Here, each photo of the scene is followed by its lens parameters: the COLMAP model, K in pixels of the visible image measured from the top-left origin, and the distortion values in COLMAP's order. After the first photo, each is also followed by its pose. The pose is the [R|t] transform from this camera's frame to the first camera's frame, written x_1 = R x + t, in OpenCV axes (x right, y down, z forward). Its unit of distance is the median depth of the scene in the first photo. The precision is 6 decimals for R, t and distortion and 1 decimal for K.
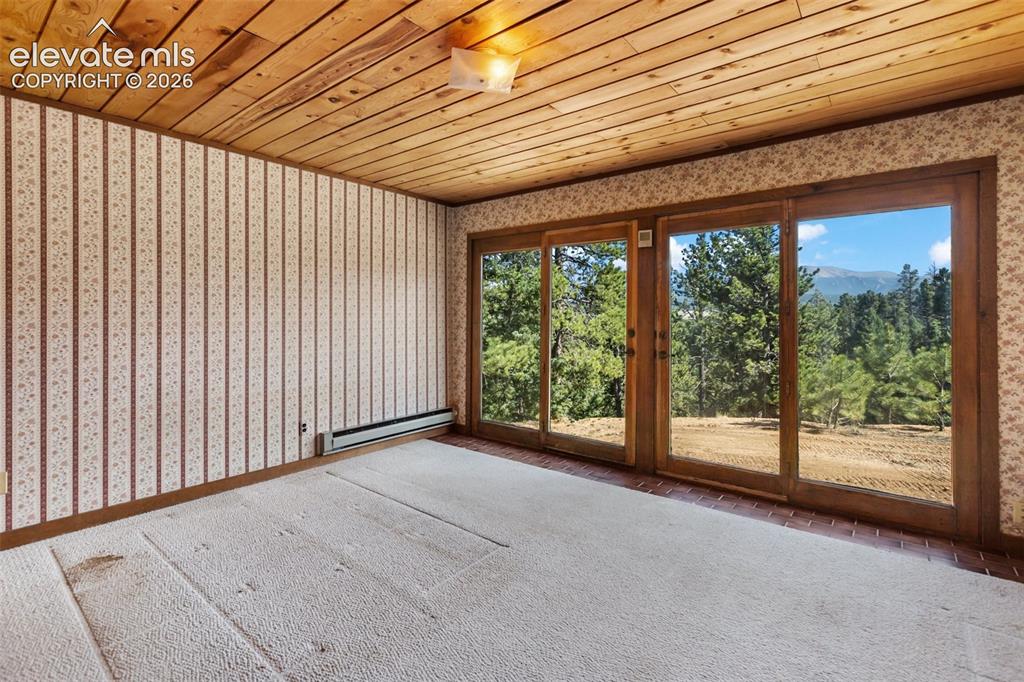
lens RADIAL K [[469.8, 0, 509.7], [0, 469.8, 315.0], [0, 0, 1]] dist [0.008257, -0.002631]
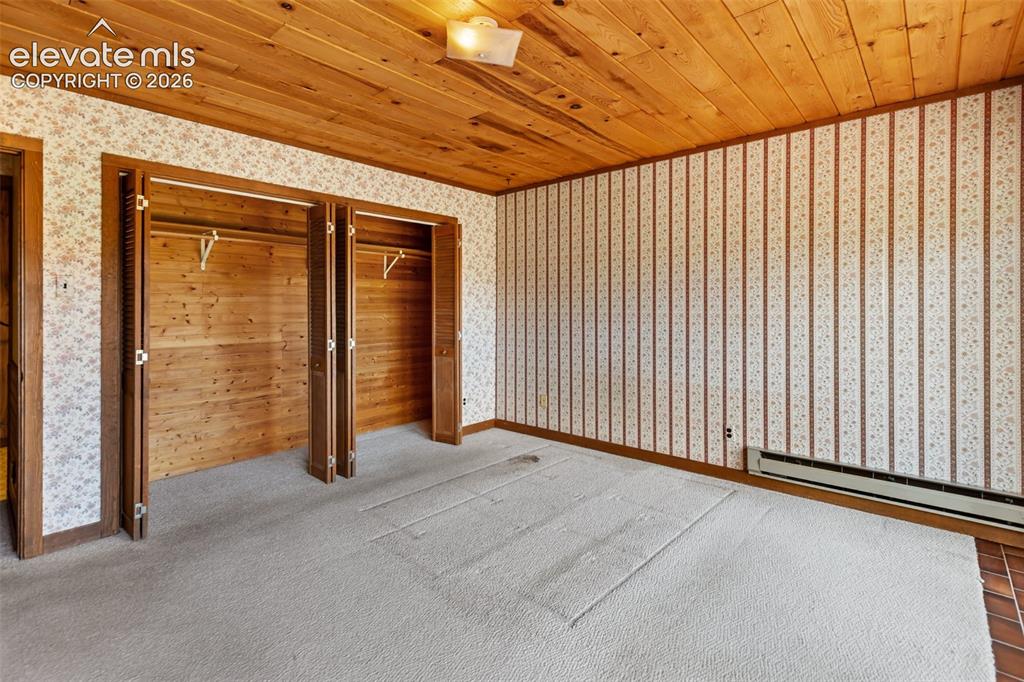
lens RADIAL K [[469.8, 0, 503.5], [0, 469.8, 304.2], [0, 0, 1]] dist [0.008257, -0.002631]
pose [[-0.033105, -0.009455, -0.999407, 0.513634], [-0.000146, 0.999955, -0.009455, 0.003039], [0.999452, -0.000167, -0.033105, 0.647118]]
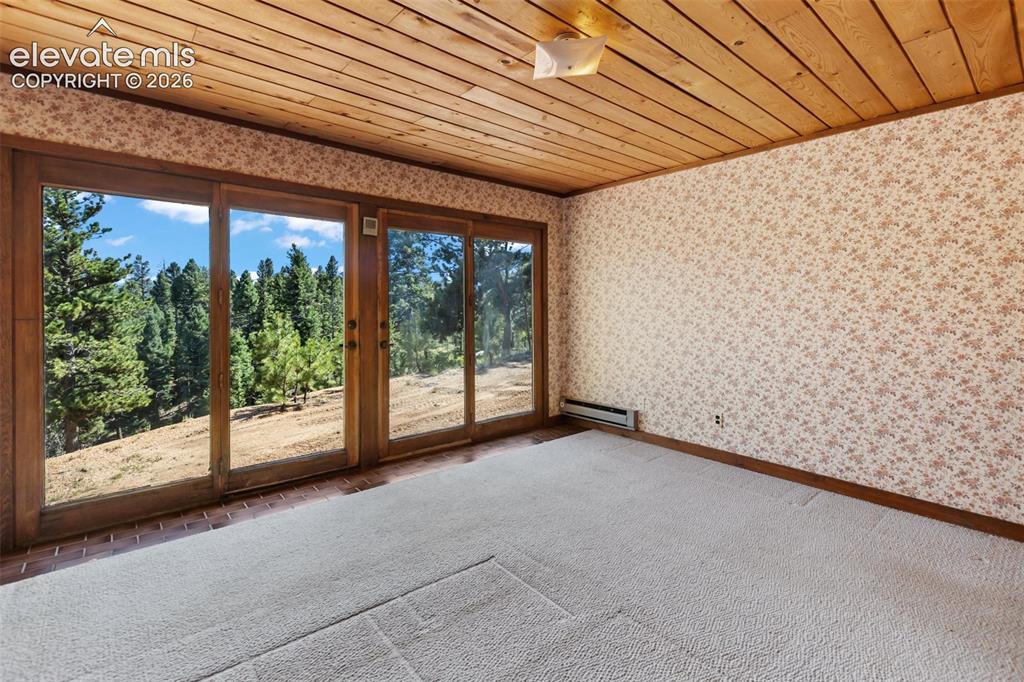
lens RADIAL K [[469.8, 0, 495.0], [0, 469.8, 311.1], [0, 0, 1]] dist [0.008257, -0.002631]
pose [[0.208173, -0.011037, 0.978030, -0.632776], [-0.004992, 0.999911, 0.012347, -0.001119], [-0.978079, -0.007453, 0.208100, 0.565661]]
